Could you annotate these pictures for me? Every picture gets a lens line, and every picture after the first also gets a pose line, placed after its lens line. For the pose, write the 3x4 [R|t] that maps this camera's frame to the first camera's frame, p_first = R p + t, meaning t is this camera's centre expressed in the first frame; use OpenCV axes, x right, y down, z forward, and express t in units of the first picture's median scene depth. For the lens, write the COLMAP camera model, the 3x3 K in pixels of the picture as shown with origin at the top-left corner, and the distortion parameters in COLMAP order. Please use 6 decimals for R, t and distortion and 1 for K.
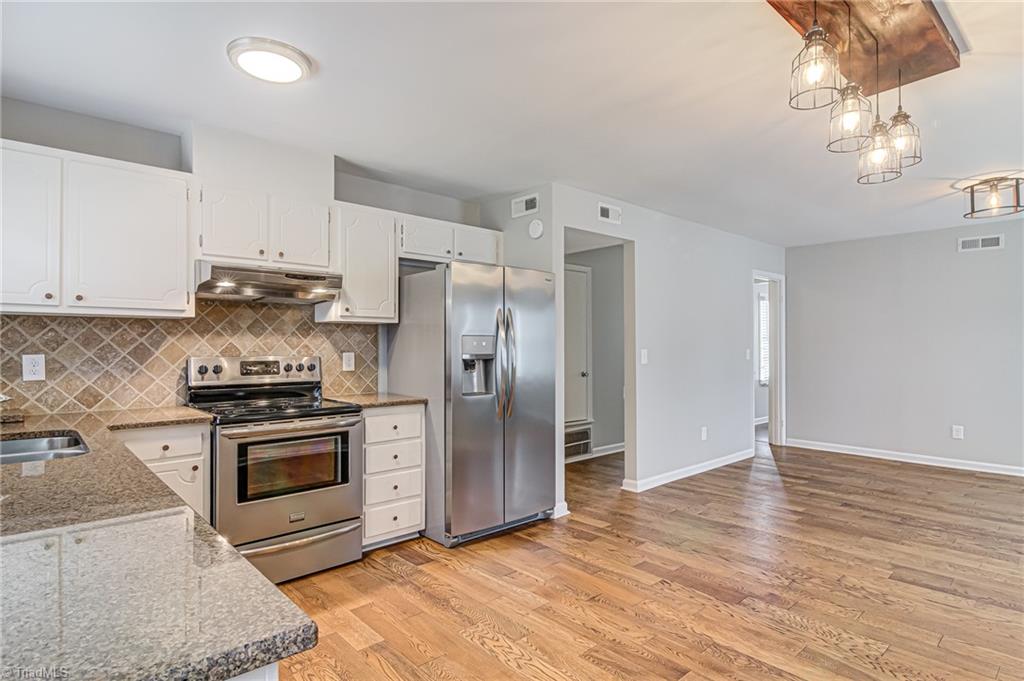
lens RADIAL K [[541.8, 0, 519.2], [0, 541.8, 345.6], [0, 0, 1]] dist [0.022964, -0.021858]
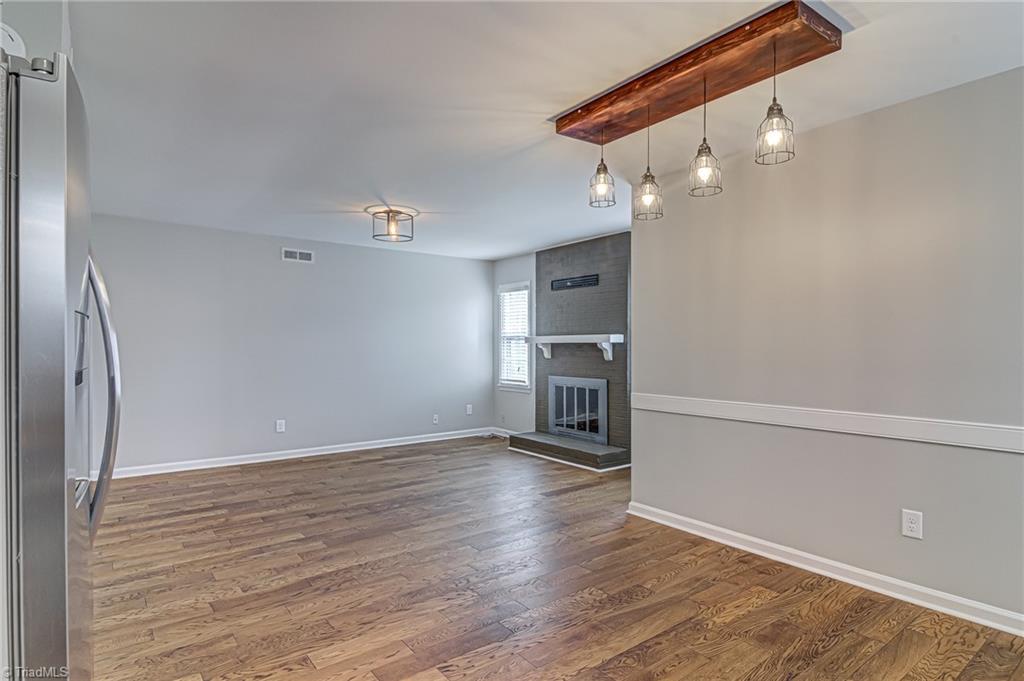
lens RADIAL K [[541.8, 0, 519.2], [0, 541.8, 345.6], [0, 0, 1]] dist [0.022964, -0.021858]
pose [[0.083839, 0.003149, 0.996474, -0.391174], [-0.003423, 0.999990, -0.002872, 0.000043], [-0.996473, -0.003170, 0.083849, 0.714831]]
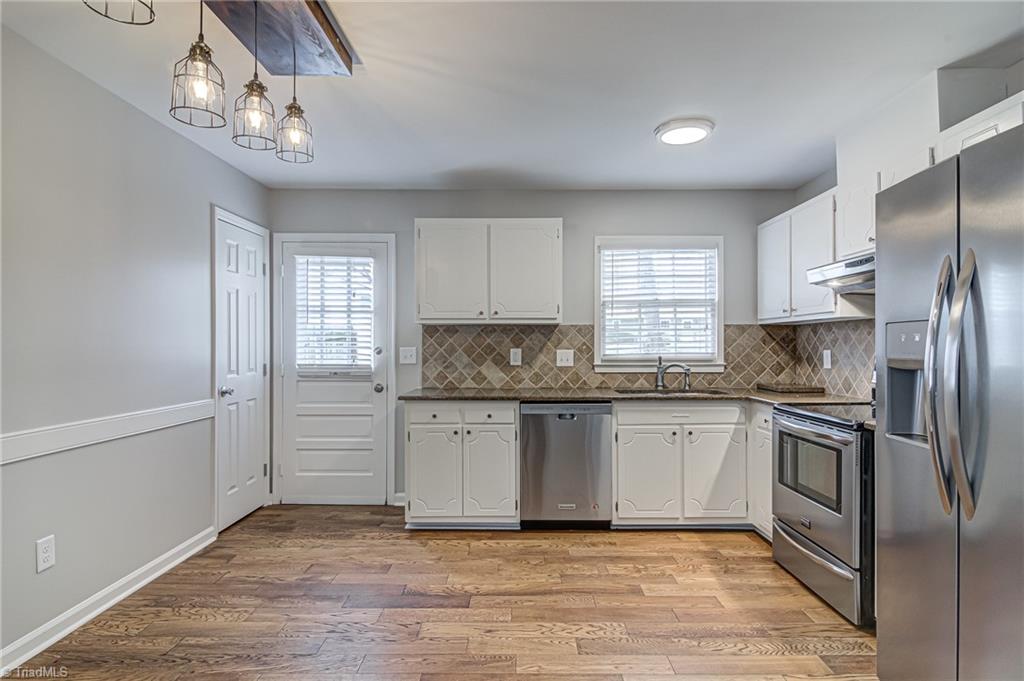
lens RADIAL K [[541.8, 0, 519.2], [0, 541.8, 345.6], [0, 0, 1]] dist [0.022964, -0.021858]
pose [[-0.679796, 0.001907, -0.733399, 0.542409], [0.002736, 0.999996, 0.000064, 0.002195], [0.733396, -0.001963, -0.679799, 1.092345]]
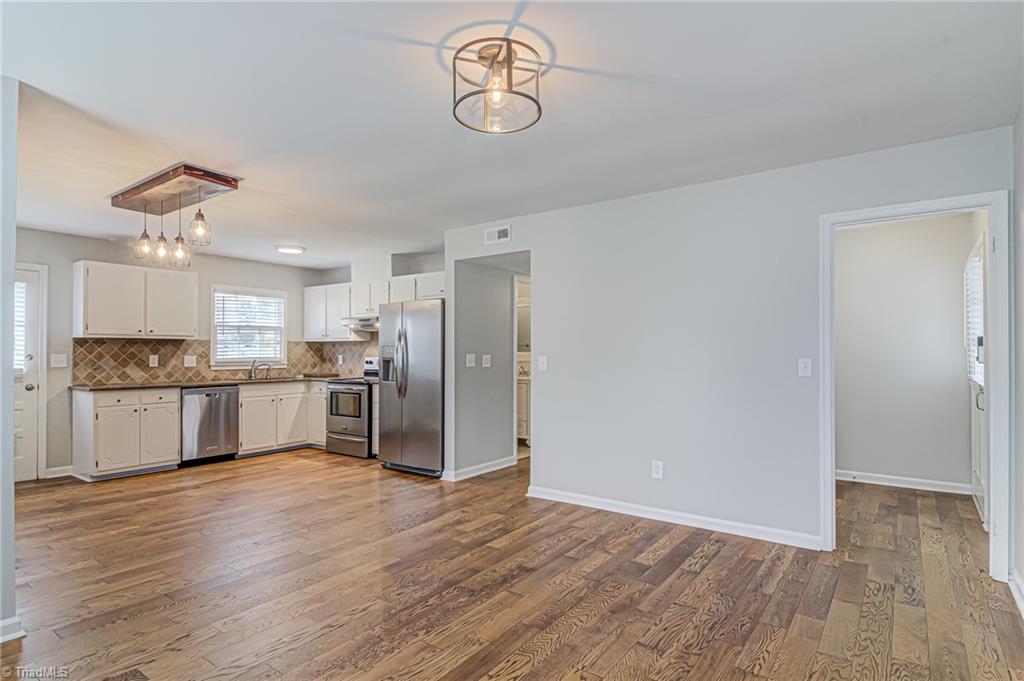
lens RADIAL K [[539.0, 0, 517.5], [0, 539.0, 344.4], [0, 0, 1]] dist [0.028328, -0.023138]
pose [[0.202718, -0.013017, -0.979151, 1.665751], [0.001811, 0.999915, -0.012918, -0.001330], [0.979235, 0.000845, 0.202725, 1.064090]]
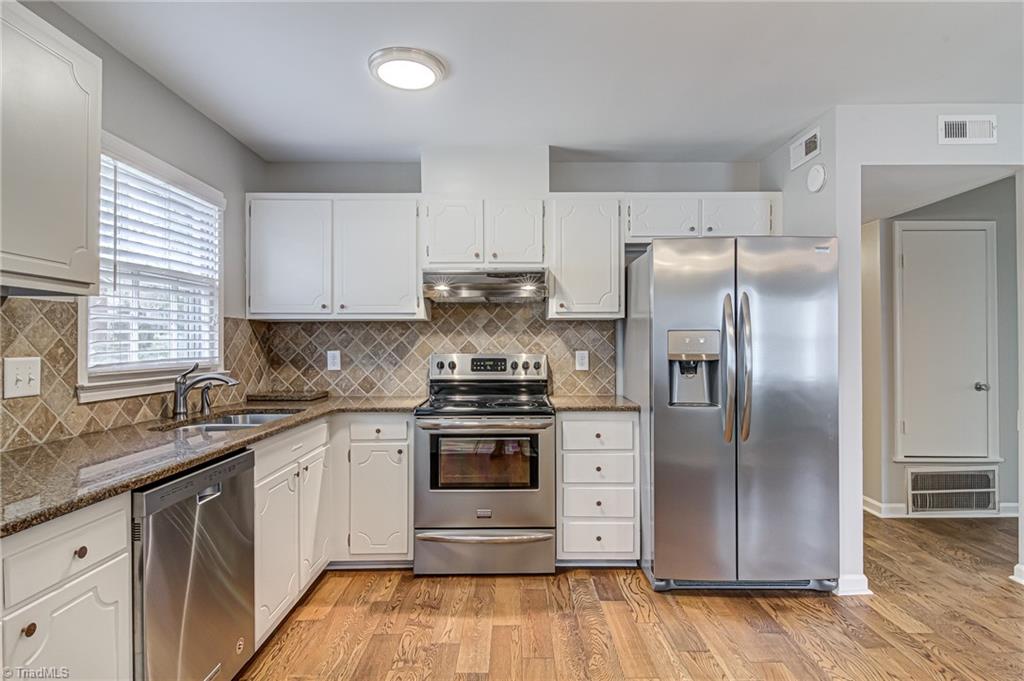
lens RADIAL K [[539.0, 0, 517.5], [0, 539.0, 344.4], [0, 0, 1]] dist [0.028328, -0.023138]
pose [[0.739137, -0.000838, -0.673555, 0.266407], [0.001949, 0.999998, 0.000895, 0.000604], [0.673553, -0.001974, 0.739137, 0.257032]]
